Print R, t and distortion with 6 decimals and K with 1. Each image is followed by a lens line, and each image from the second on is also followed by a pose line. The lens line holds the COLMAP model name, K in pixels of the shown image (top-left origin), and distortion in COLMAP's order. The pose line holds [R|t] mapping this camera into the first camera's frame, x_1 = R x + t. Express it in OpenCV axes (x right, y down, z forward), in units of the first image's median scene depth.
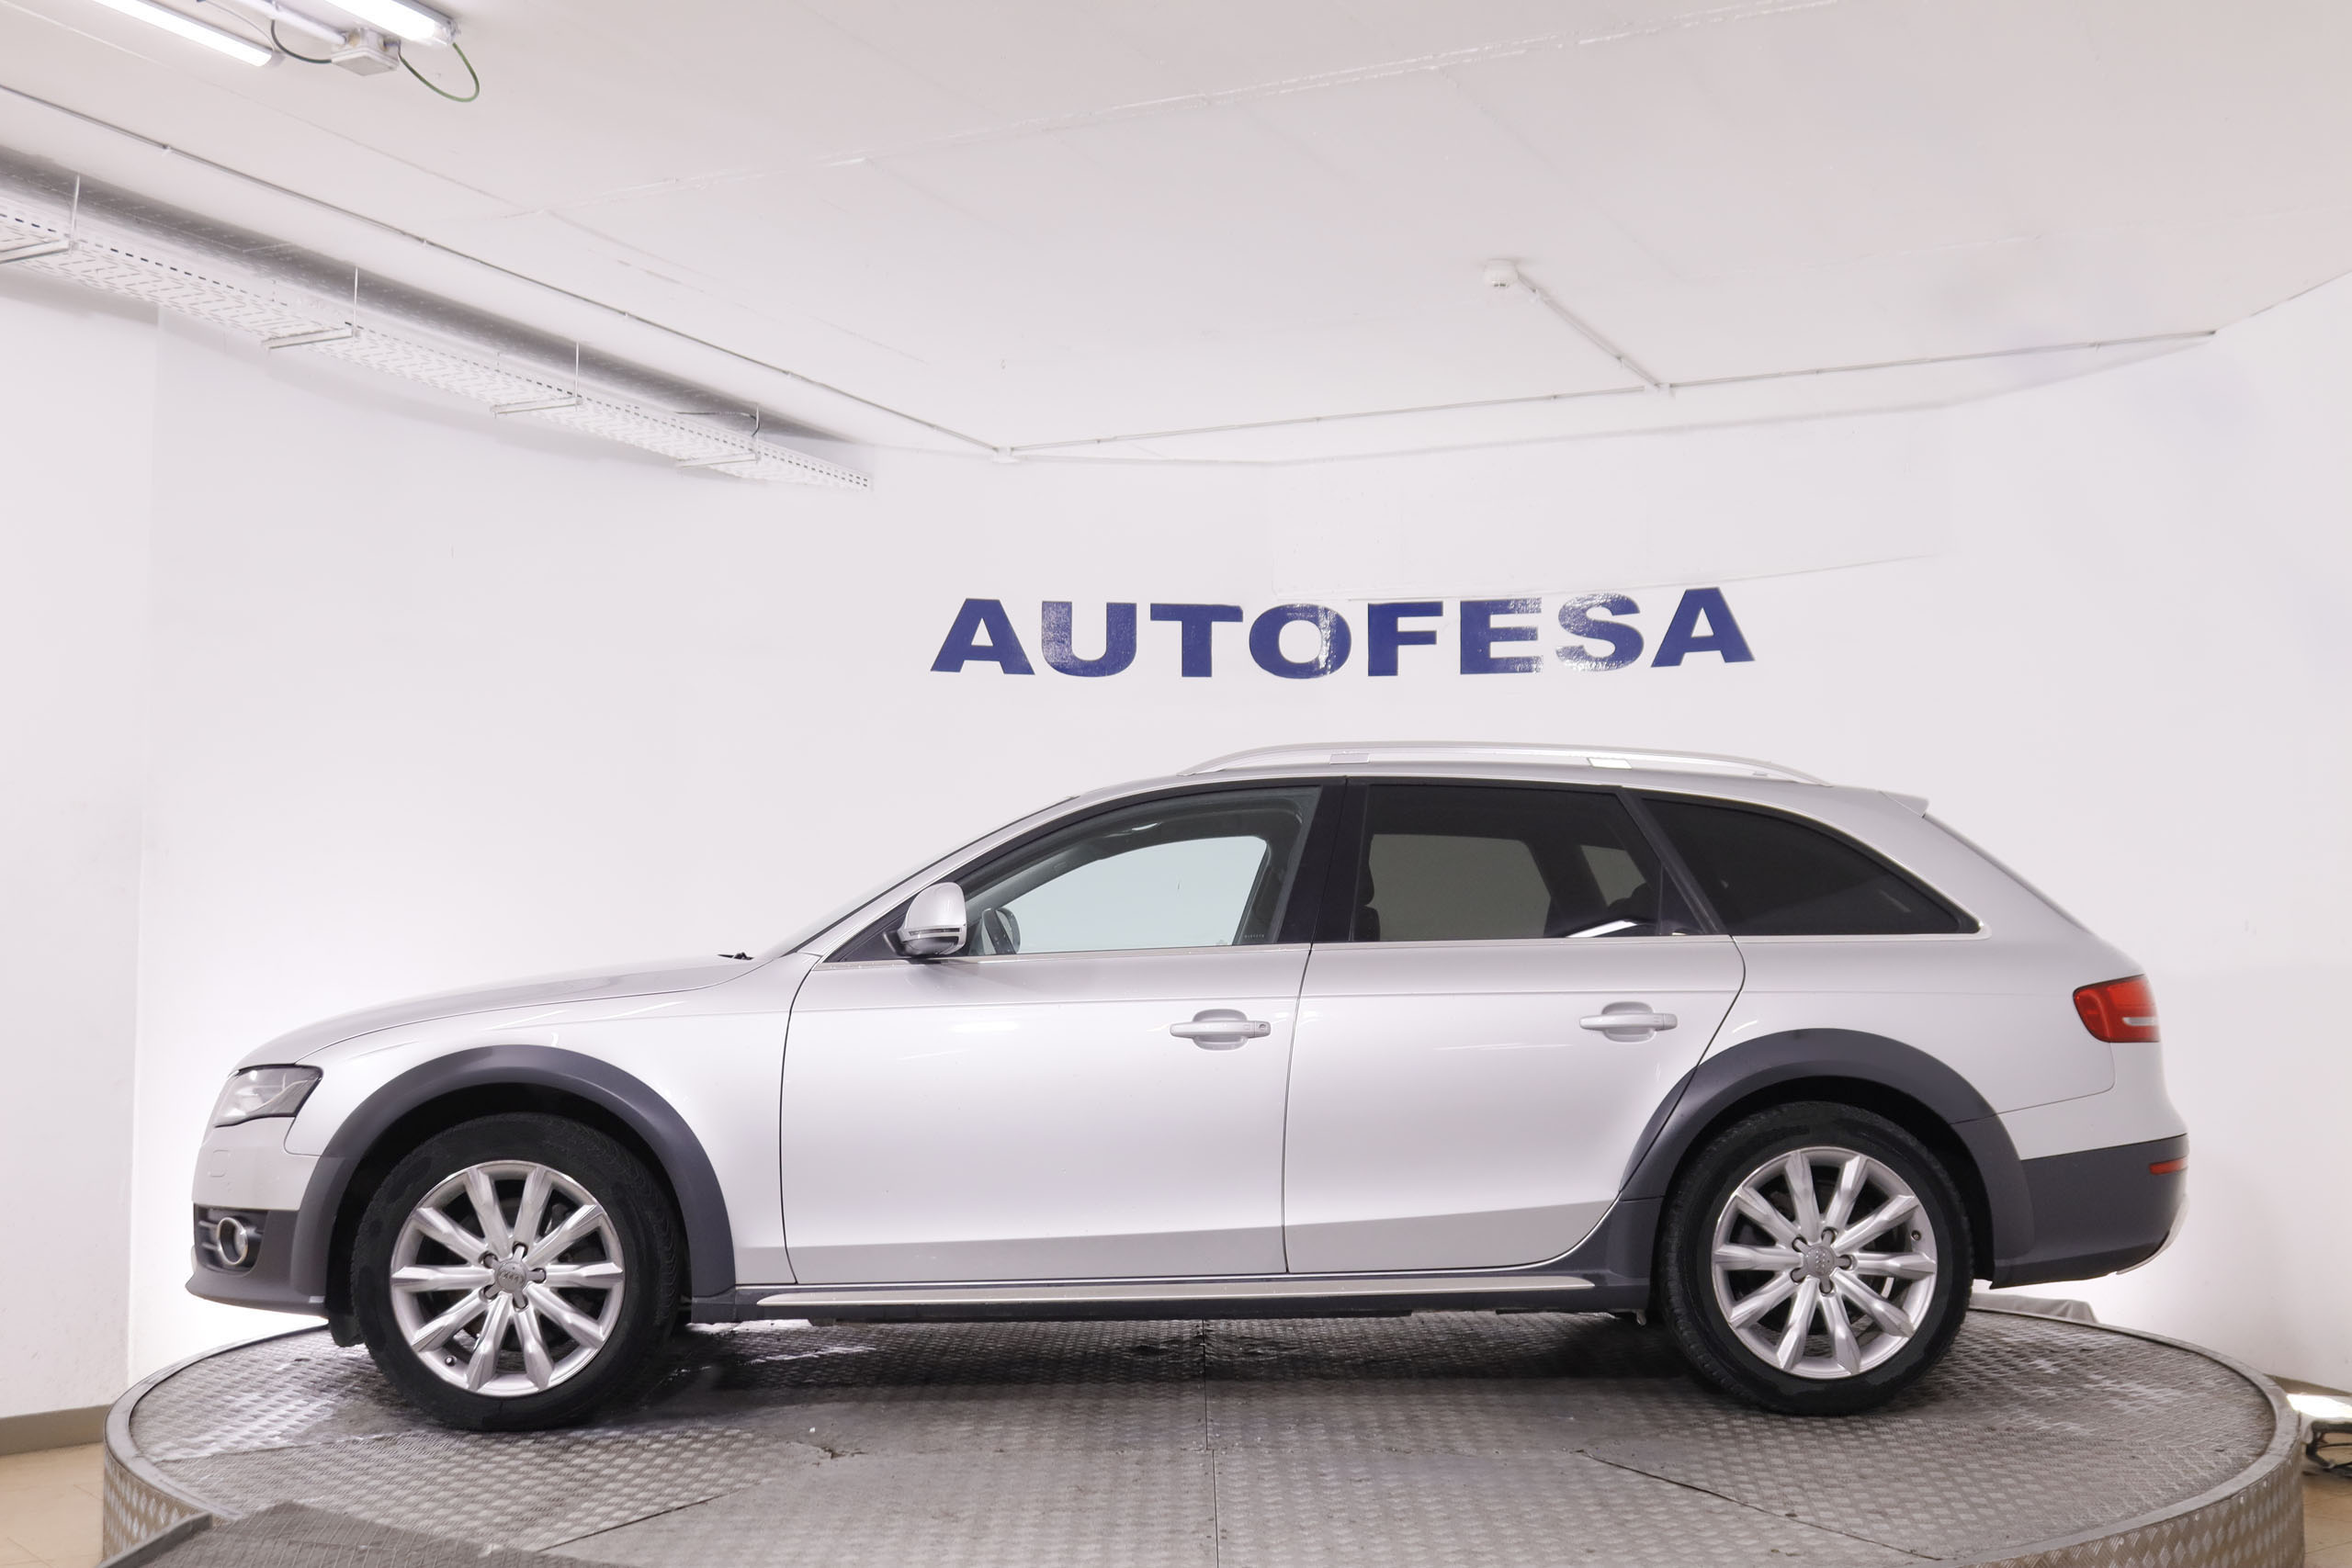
lens RADIAL K [[2758.5, 0, 1176.0], [0, 2758.5, 784.0], [0, 0, 1]] dist [-0.086108, 0.202433]
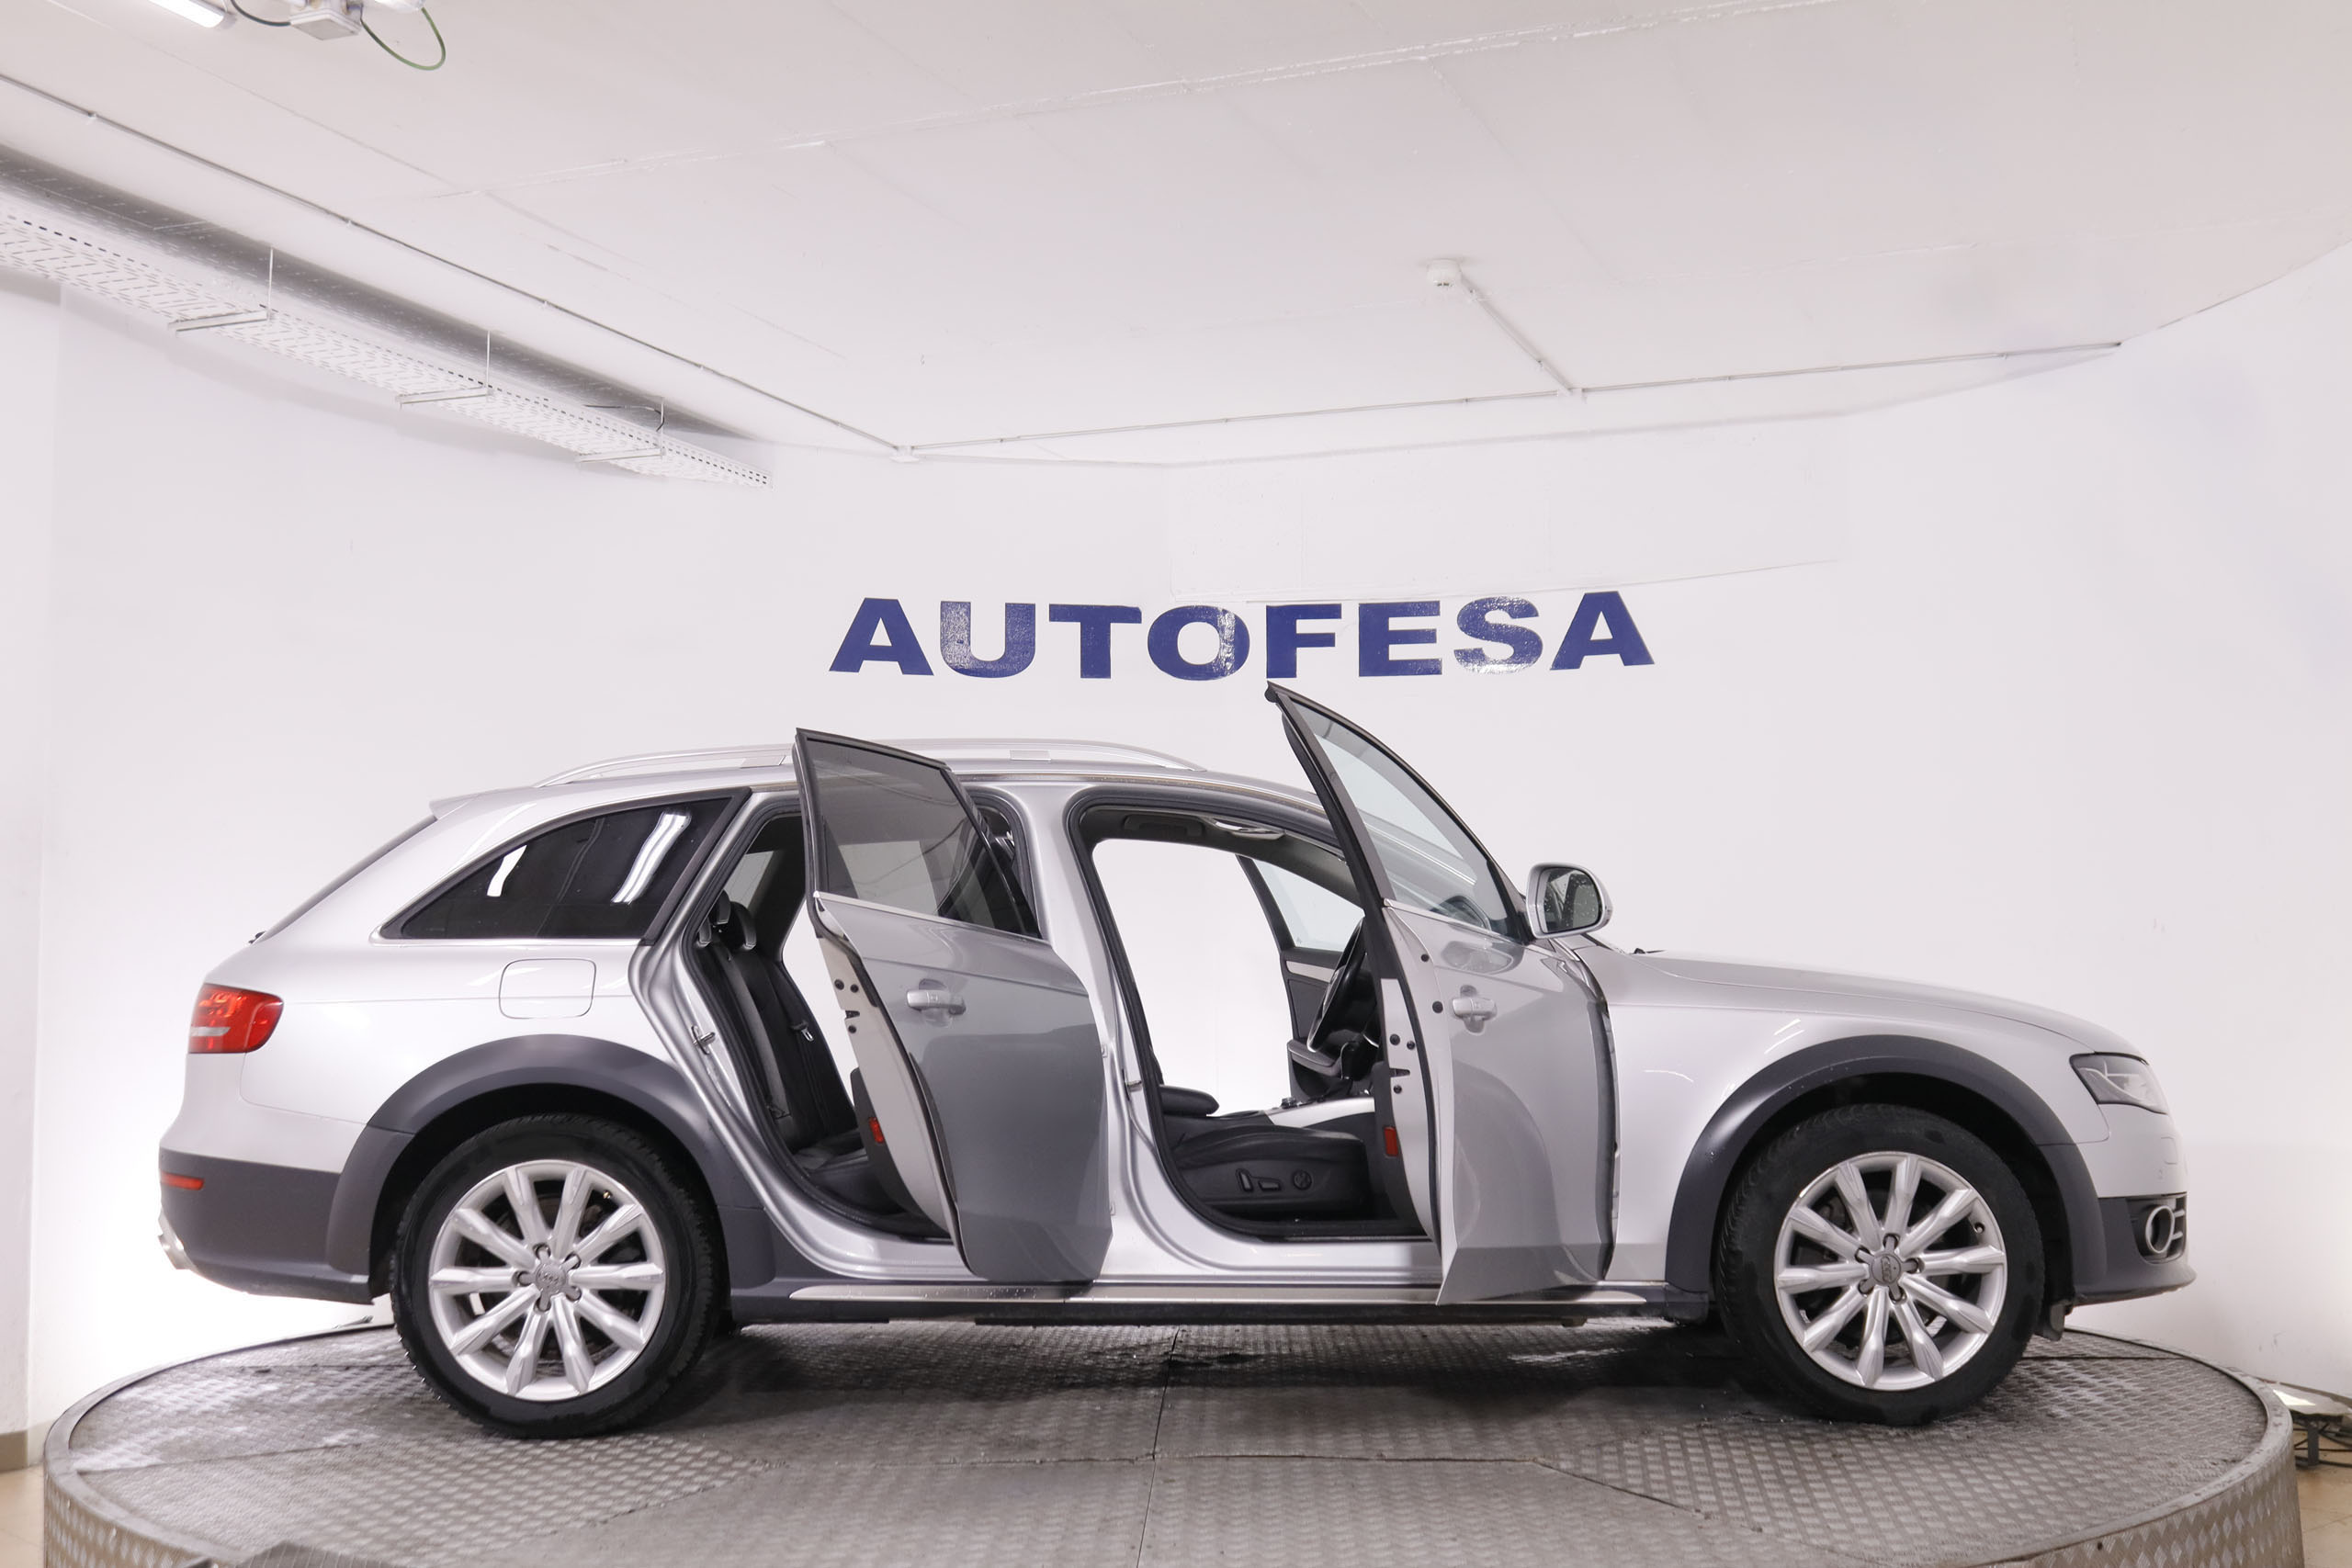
lens RADIAL K [[2691.0, 0, 1176.0], [0, 2691.0, 784.0], [0, 0, 1]] dist [-0.098090, 0.196514]
pose [[0.996518, 0.000629, 0.083378, -0.048011], [-0.000465, 0.999998, -0.001987, 0.001410], [-0.083379, 0.001941, 0.996516, 0.031416]]
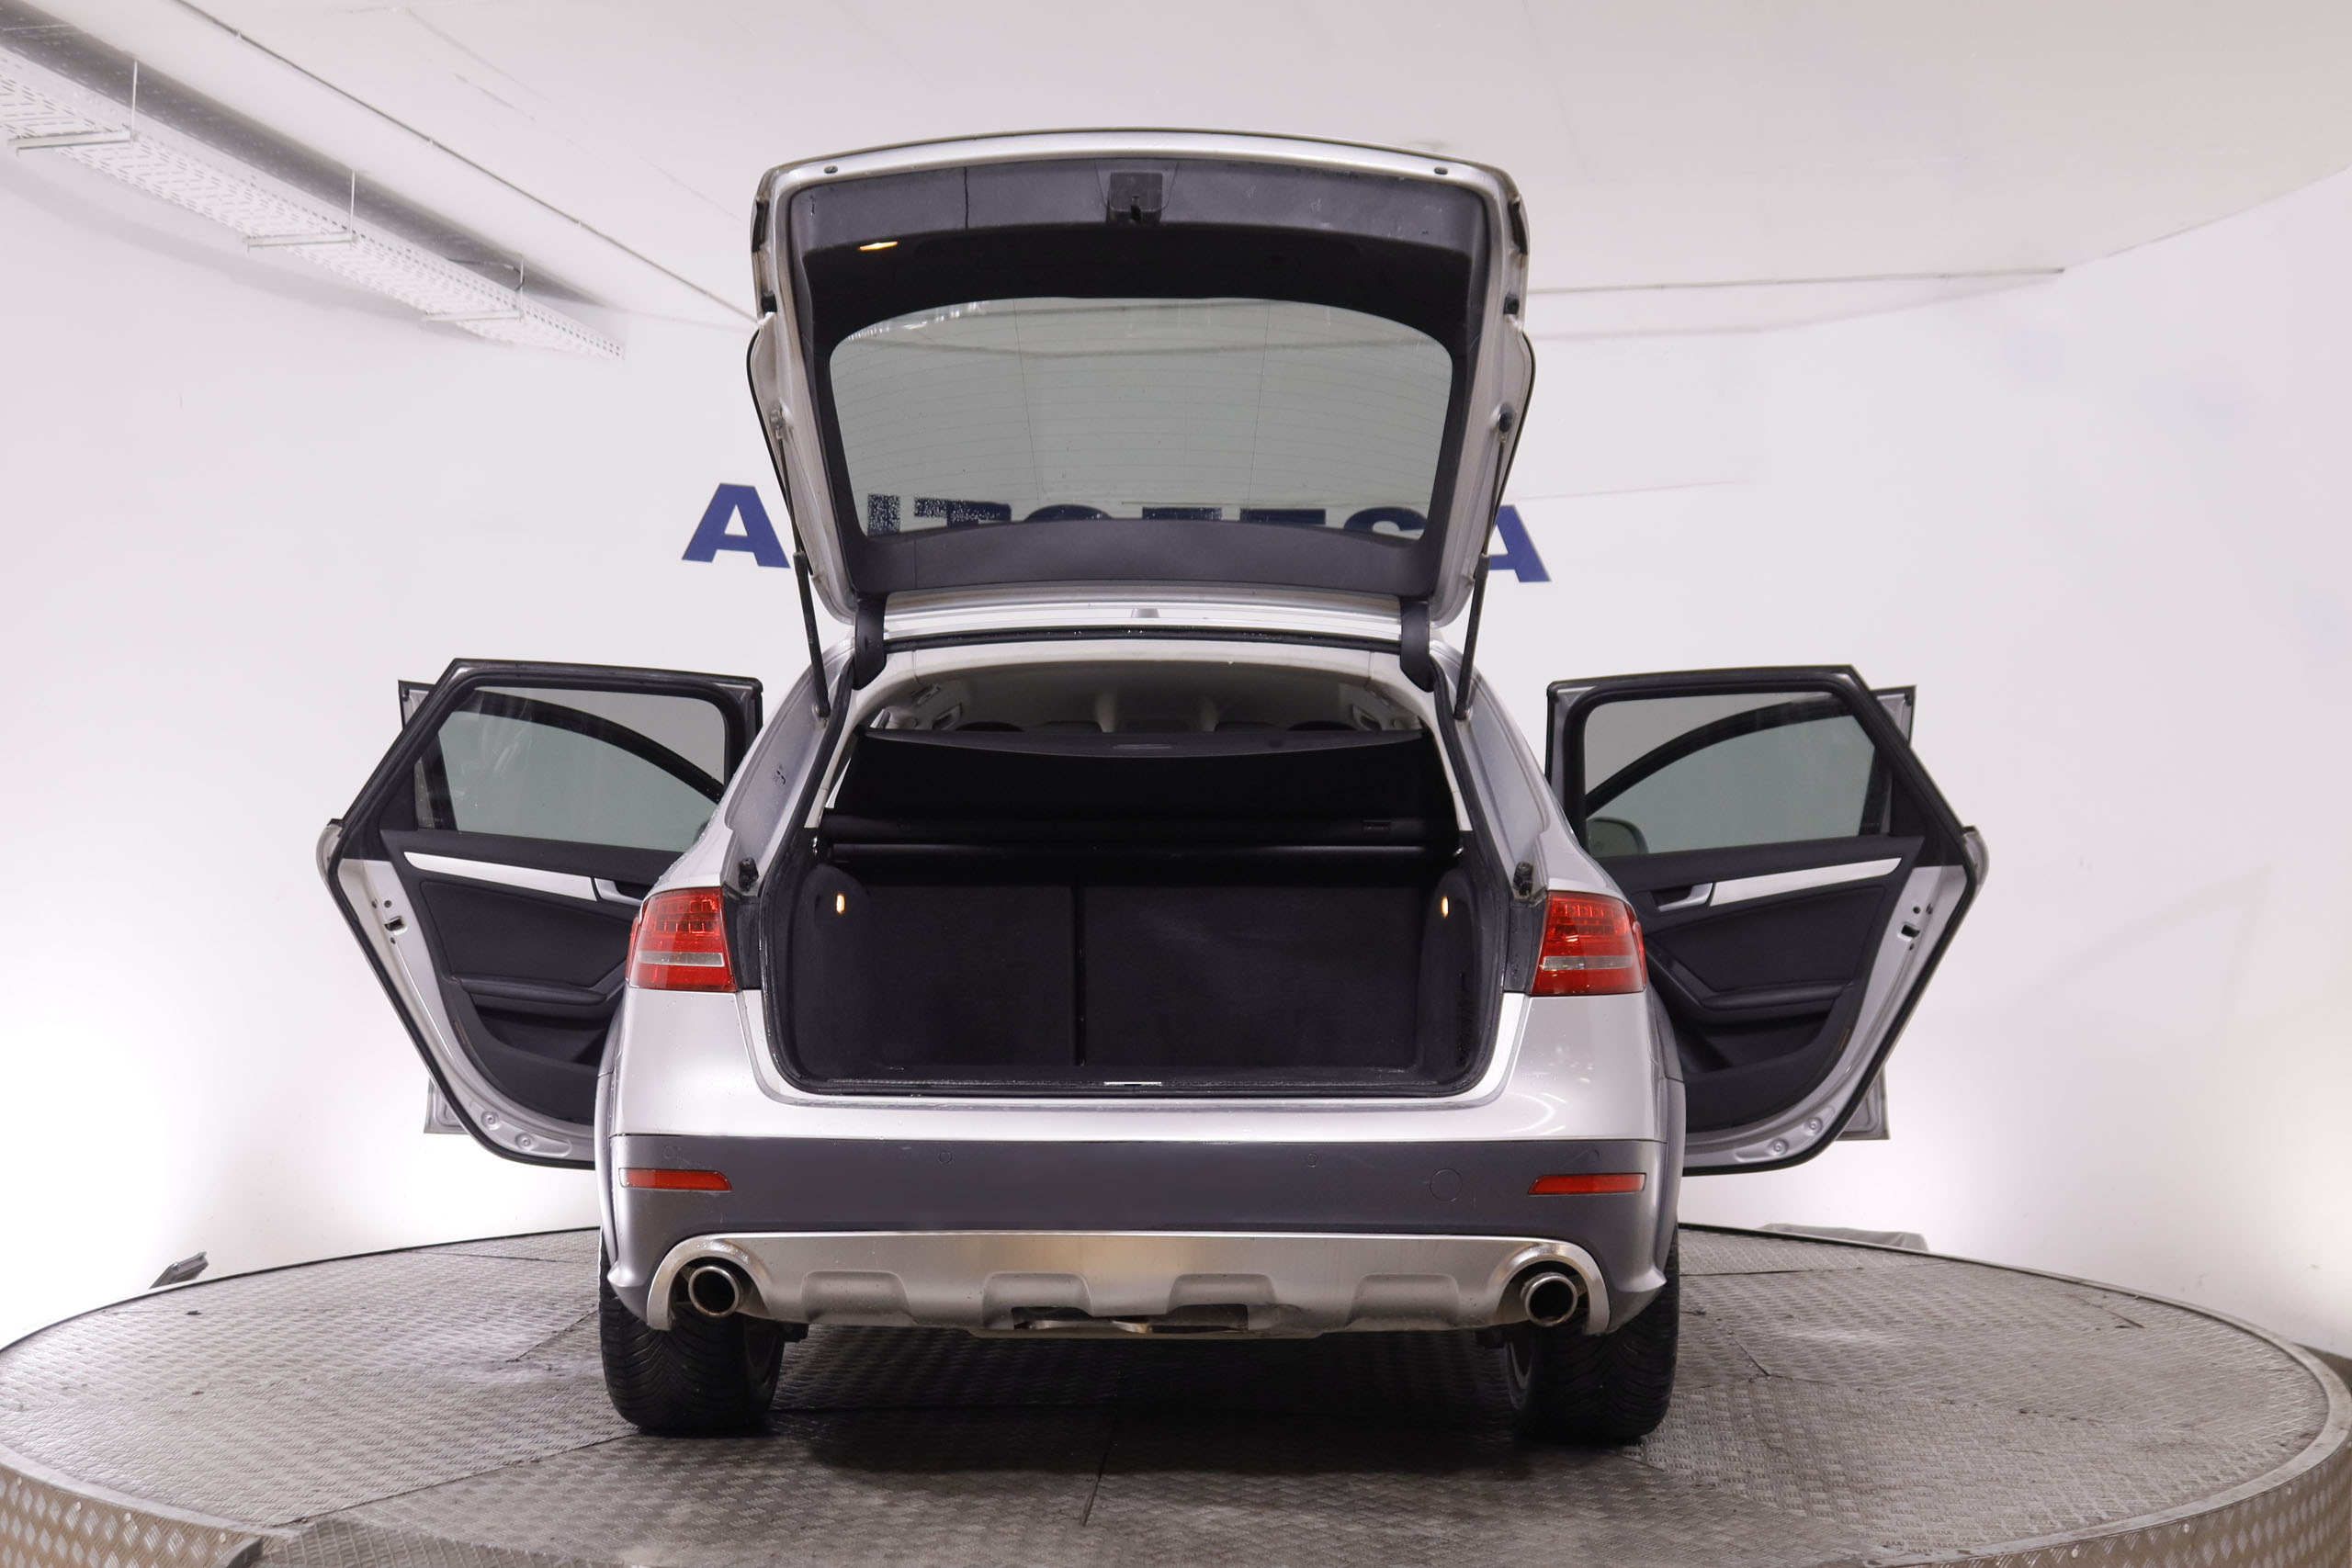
lens RADIAL K [[2758.5, 0, 1176.0], [0, 2758.5, 784.0], [0, 0, 1]] dist [-0.086108, 0.202433]
pose [[0.978158, 0.022227, 0.206672, -0.122030], [-0.028445, 0.999226, 0.027167, 0.004107], [-0.205909, -0.032452, 0.978033, 0.071016]]
